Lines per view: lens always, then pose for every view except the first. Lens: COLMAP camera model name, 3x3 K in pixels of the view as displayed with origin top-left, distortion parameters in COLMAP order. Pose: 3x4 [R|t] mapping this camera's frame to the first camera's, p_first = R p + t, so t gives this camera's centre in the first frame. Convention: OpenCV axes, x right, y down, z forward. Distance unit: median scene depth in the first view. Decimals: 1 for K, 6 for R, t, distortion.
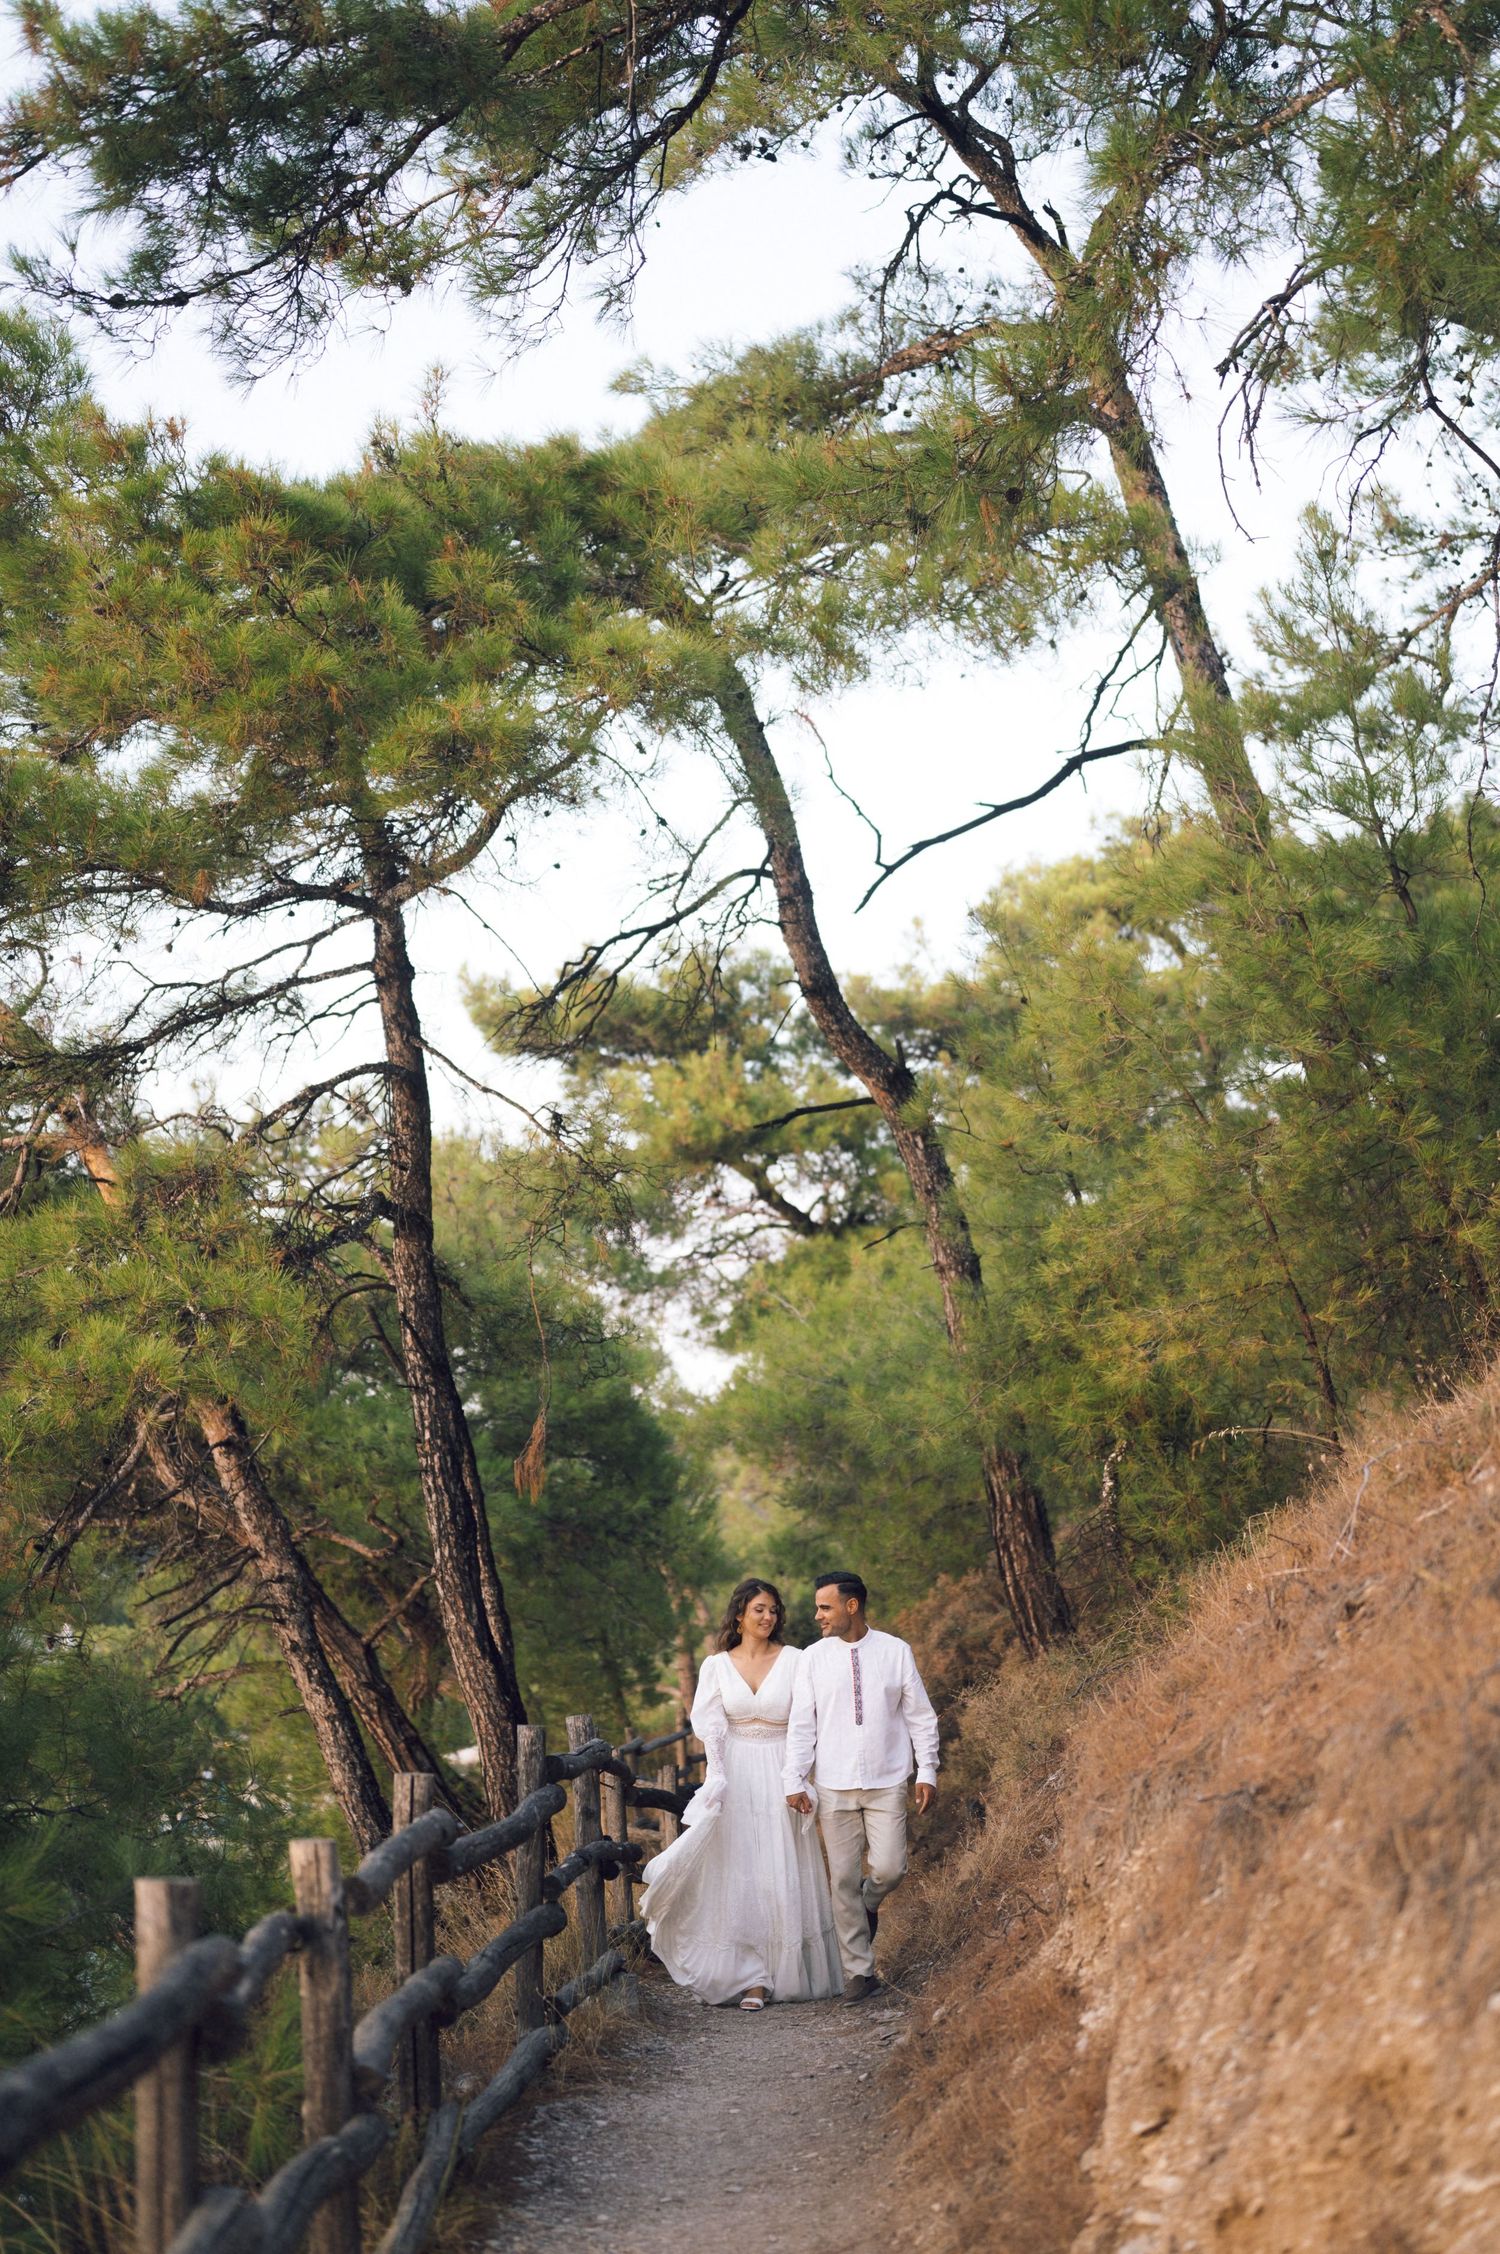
lens RADIAL K [[3246.0, 0, 750.0], [0, 3246.0, 1127.0], [0, 0, 1]] dist [-0.016077, -0.026845]
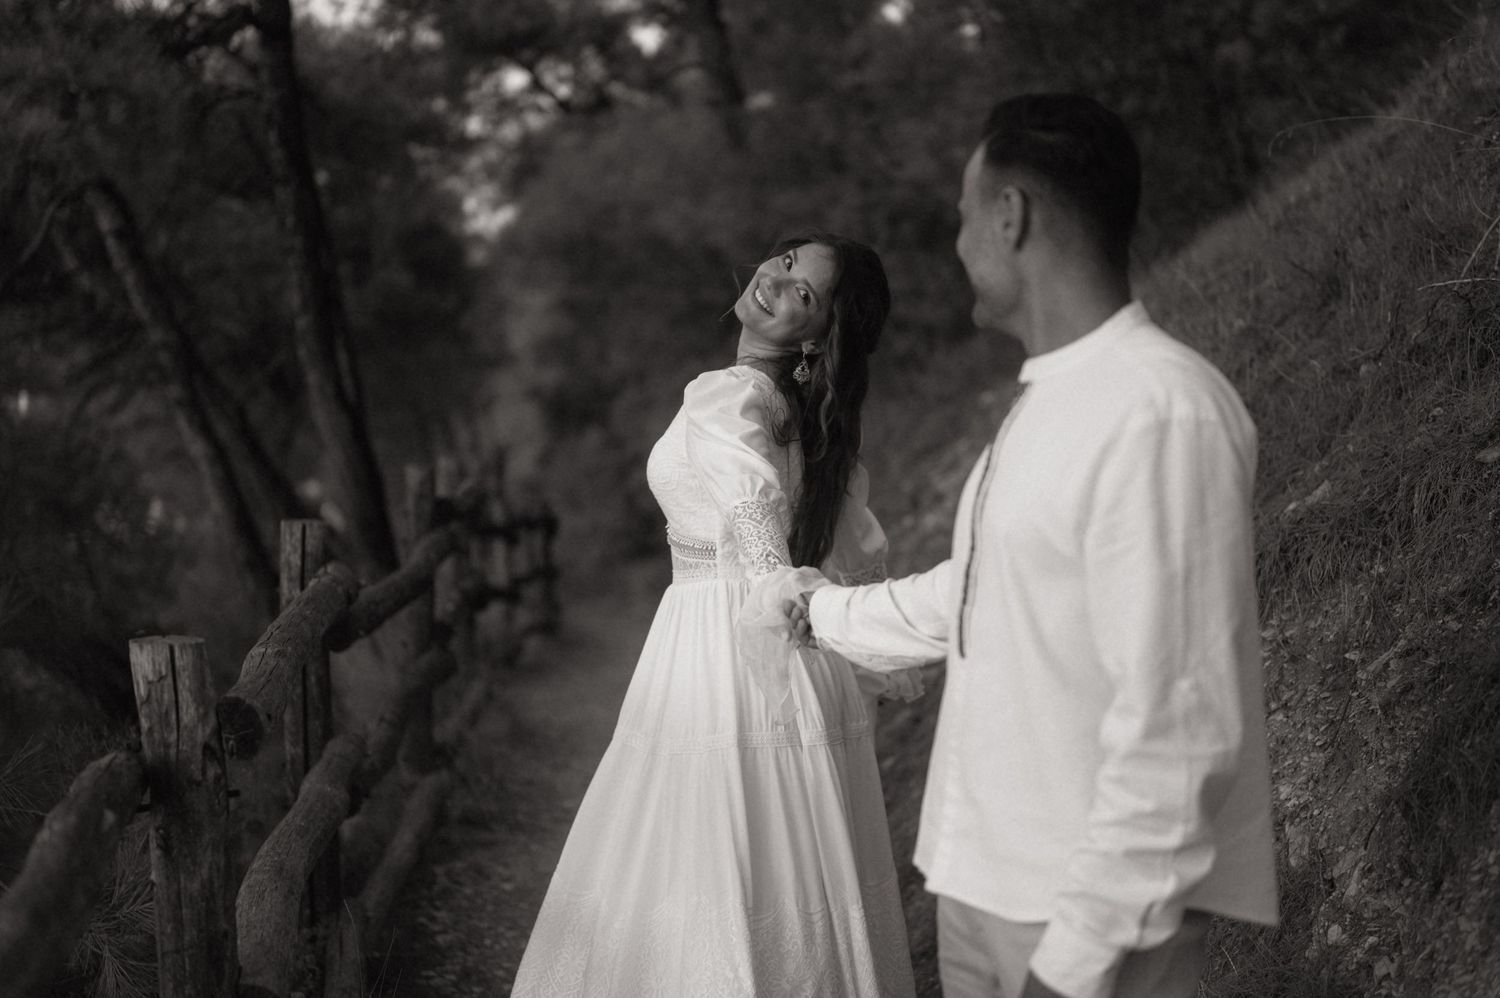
lens RADIAL K [[2073.2, 0, 750.0], [0, 2073.2, 499.0], [0, 0, 1]] dist [0.020399, -0.458187]
pose [[0.991892, 0.008967, 0.126763, -0.032900], [-0.033403, 0.980829, 0.191987, 0.050115], [-0.122612, -0.194665, 0.973176, 0.267682]]
